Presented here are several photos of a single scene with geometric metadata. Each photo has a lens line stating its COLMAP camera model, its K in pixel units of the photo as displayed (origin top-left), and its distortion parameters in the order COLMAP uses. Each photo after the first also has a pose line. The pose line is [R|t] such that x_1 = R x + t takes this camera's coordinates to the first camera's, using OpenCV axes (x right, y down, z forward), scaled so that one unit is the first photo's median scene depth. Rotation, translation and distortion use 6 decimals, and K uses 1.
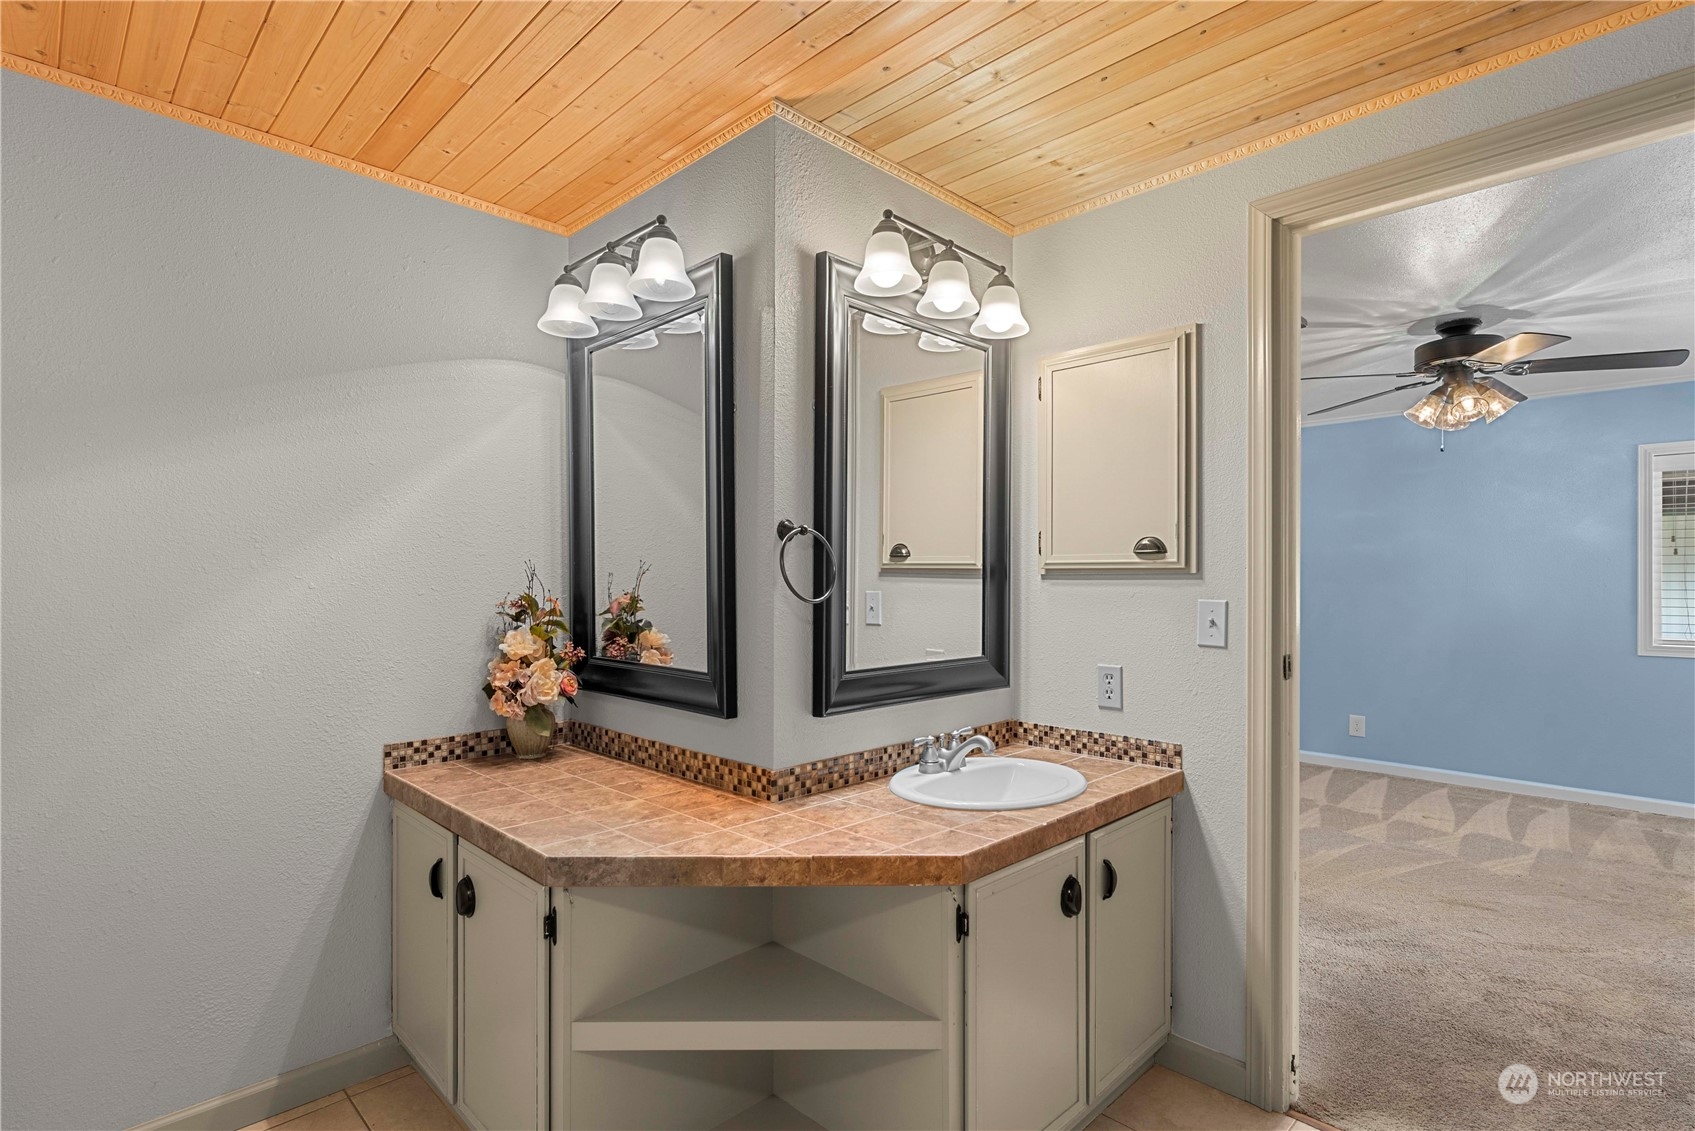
lens RADIAL K [[792.3, 0, 847.5], [0, 792.3, 565.5], [0, 0, 1]] dist [-0.003637, -0.000503]
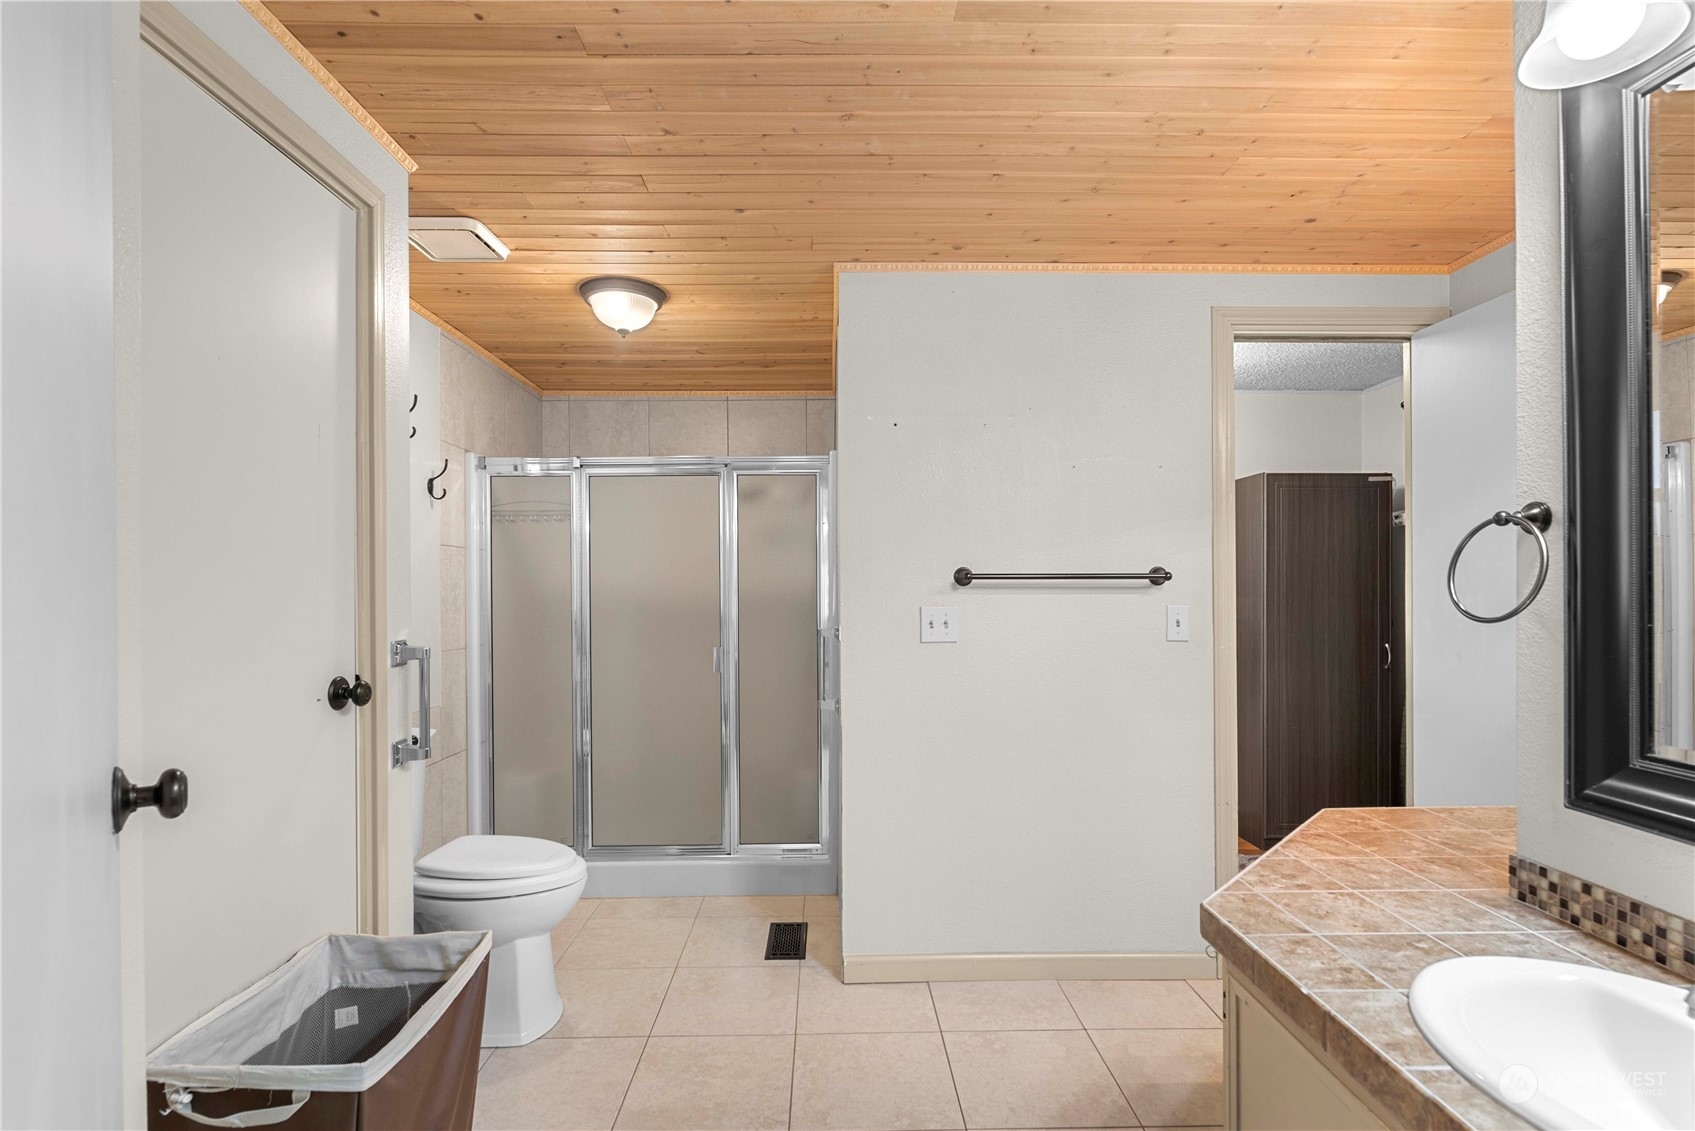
lens RADIAL K [[792.3, 0, 847.5], [0, 792.3, 565.5], [0, 0, 1]] dist [-0.003637, -0.000503]
pose [[-0.674707, -0.014697, -0.737939, 0.931395], [0.019466, 0.999100, -0.037697, 0.015272], [0.737829, -0.039800, -0.673814, 1.153050]]
